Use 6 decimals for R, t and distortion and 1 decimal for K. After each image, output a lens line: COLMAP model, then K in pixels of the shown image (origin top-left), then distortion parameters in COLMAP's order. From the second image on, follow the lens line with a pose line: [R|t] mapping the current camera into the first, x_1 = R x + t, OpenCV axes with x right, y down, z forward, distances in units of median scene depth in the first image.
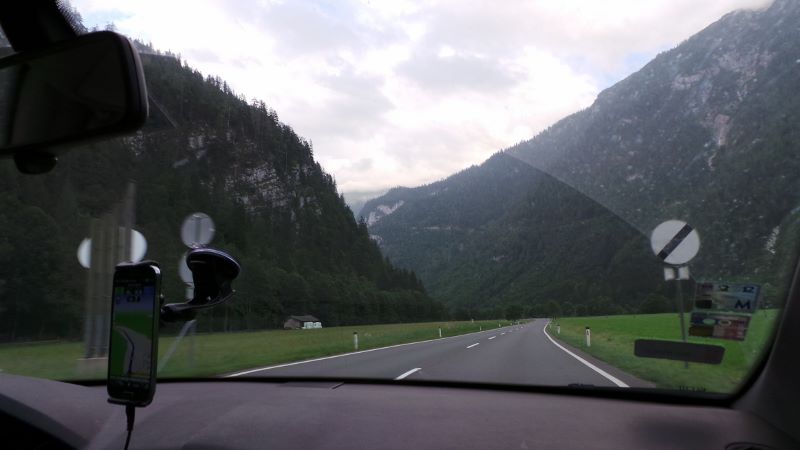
lens RADIAL K [[554.7, 0, 403.2], [0, 554.7, 227.3], [0, 0, 1]] dist [0.001814, 0.000651]
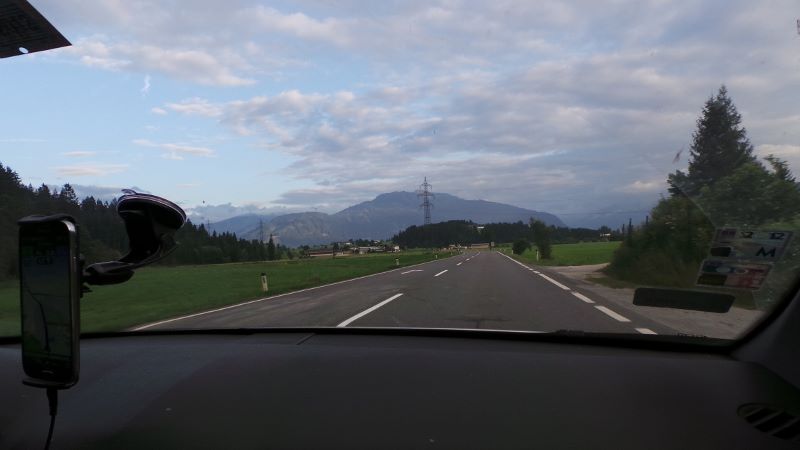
lens RADIAL K [[552.3, 0, 398.3], [0, 552.3, 226.2], [0, 0, 1]] dist [-0.033246, 0.046923]
pose [[0.999308, -0.015896, 0.033632, 0.007438], [0.011402, 0.991471, 0.129827, -0.019497], [-0.035409, -0.129354, 0.990966, 0.172205]]
